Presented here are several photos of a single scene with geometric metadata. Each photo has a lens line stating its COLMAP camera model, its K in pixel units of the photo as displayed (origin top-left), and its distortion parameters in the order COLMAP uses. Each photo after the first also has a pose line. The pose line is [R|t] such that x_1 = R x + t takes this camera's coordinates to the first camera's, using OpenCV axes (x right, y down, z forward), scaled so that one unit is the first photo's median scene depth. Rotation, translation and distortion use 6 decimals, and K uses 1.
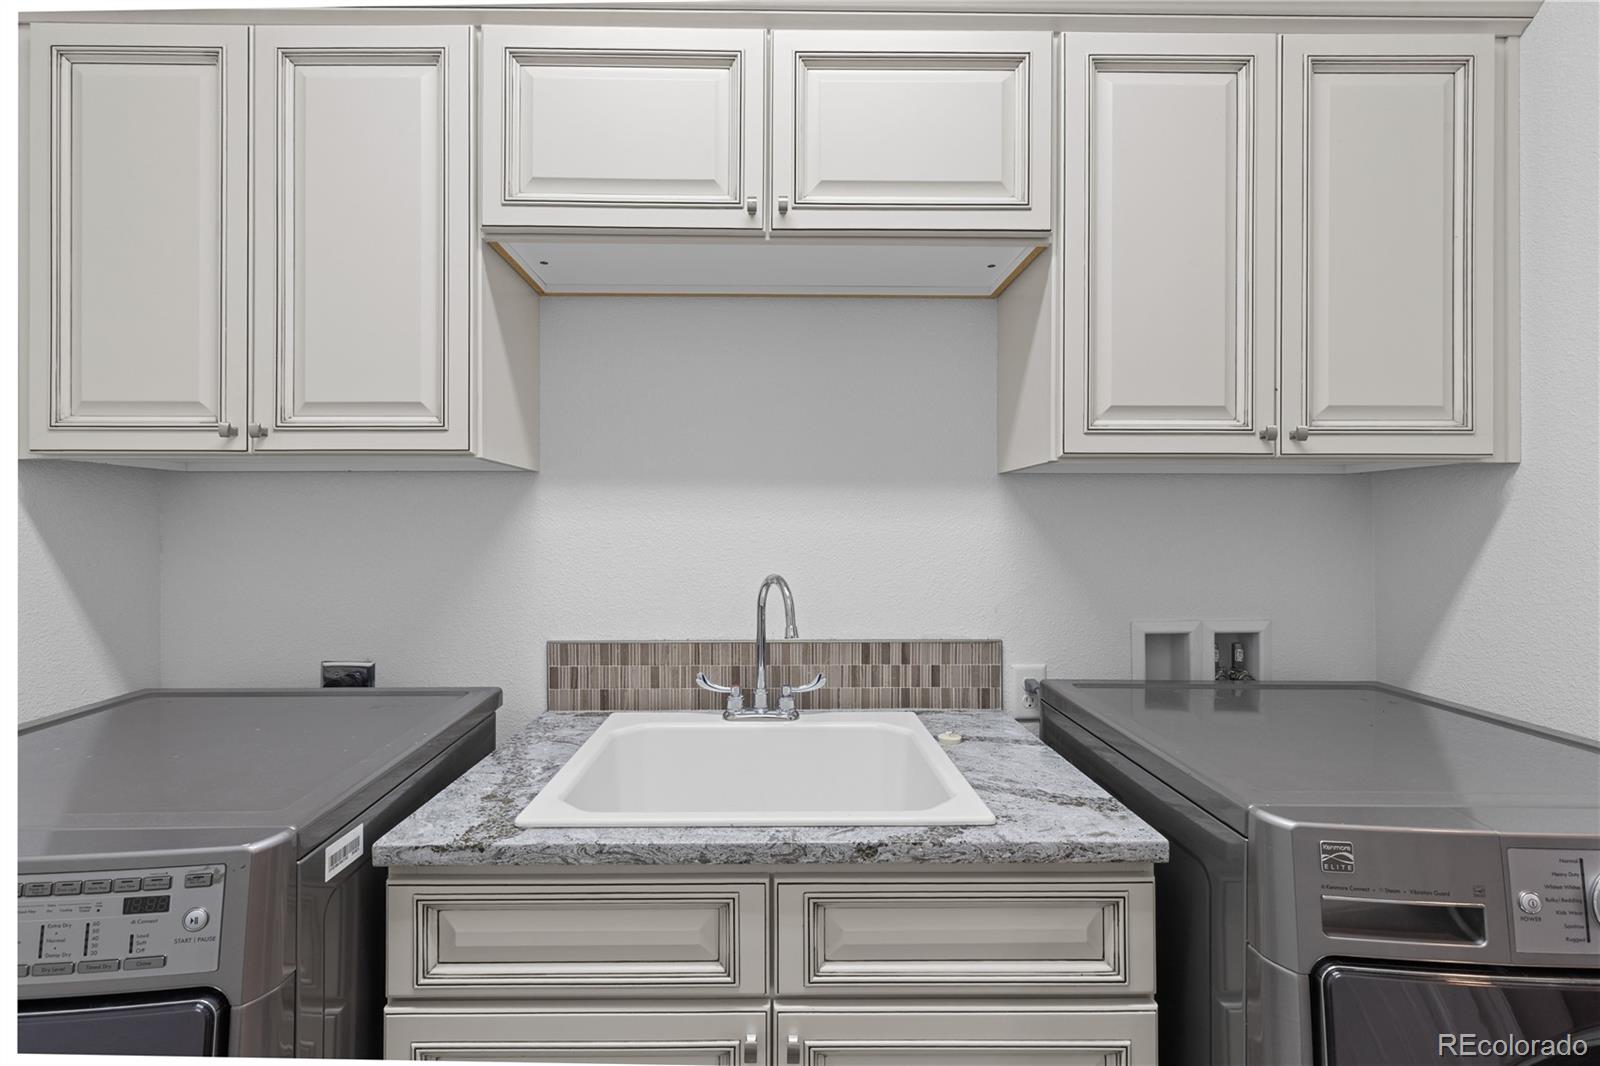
lens RADIAL K [[711.9, 0, 793.6], [0, 711.9, 529.6], [0, 0, 1]] dist [0.000918, 0.002029]
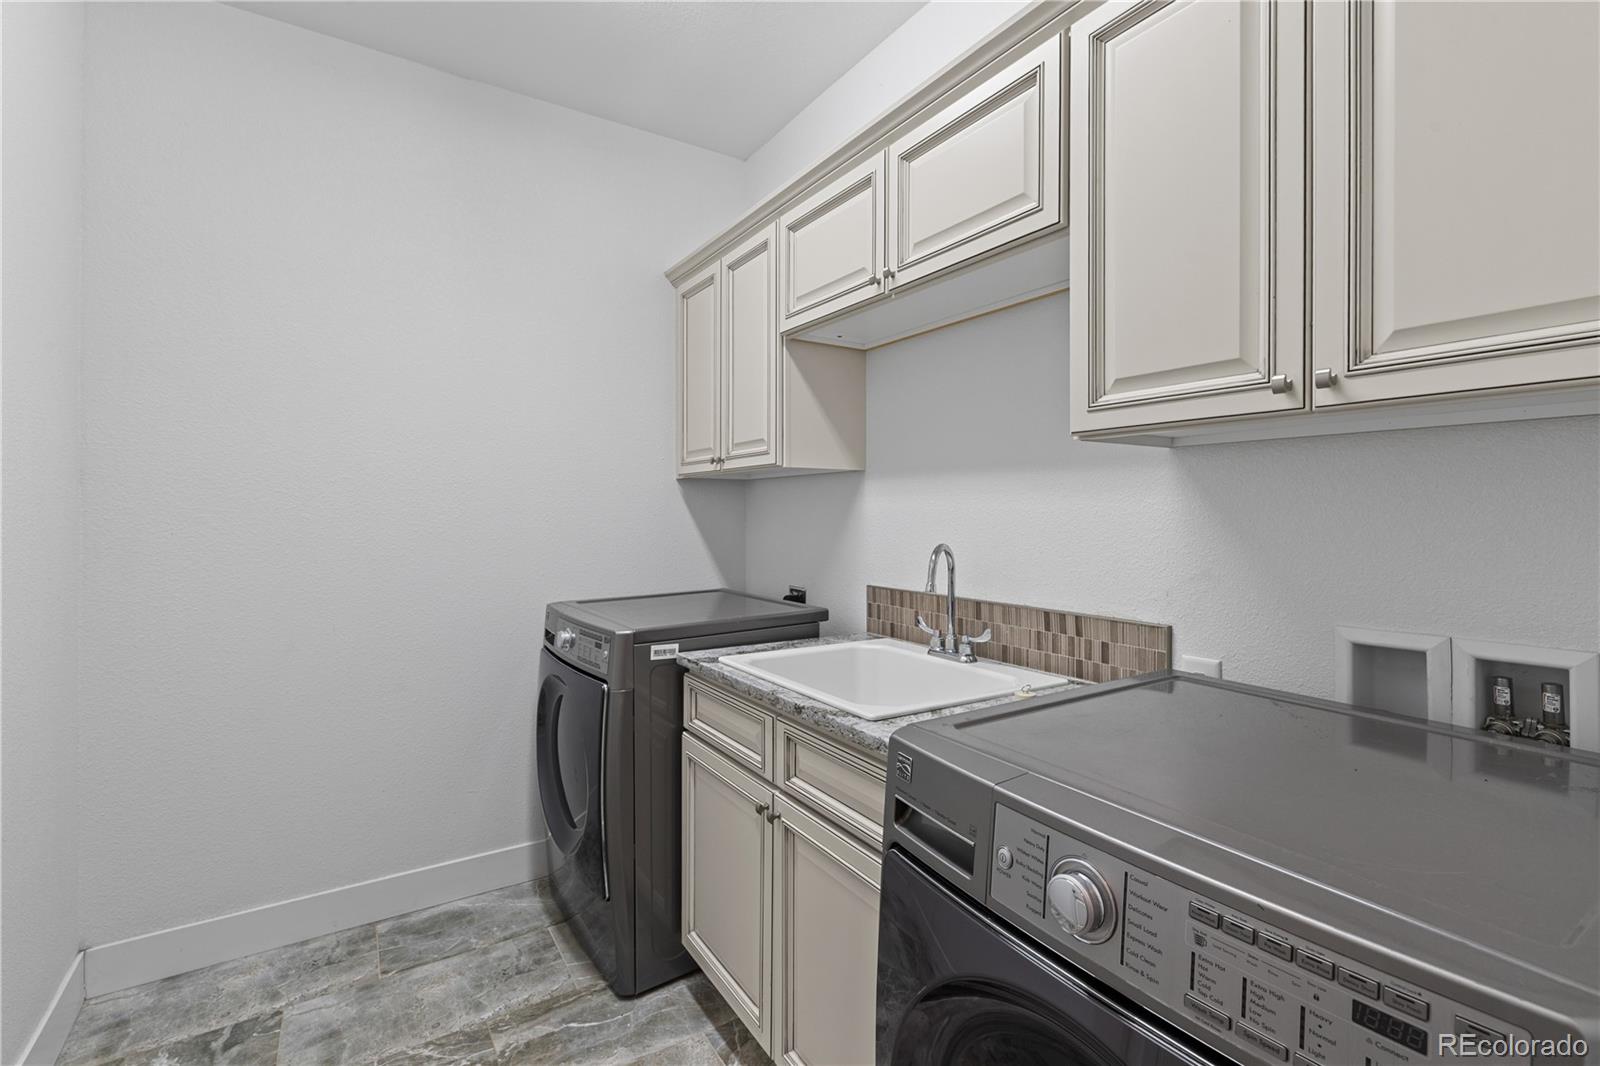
lens RADIAL K [[711.9, 0, 795.6], [0, 711.9, 517.6], [0, 0, 1]] dist [0.000918, 0.002029]
pose [[0.531532, 0.006948, -0.847009, 0.877926], [-0.002614, 0.999975, 0.006563, 0.008275], [0.847034, -0.001274, 0.531537, 0.093303]]
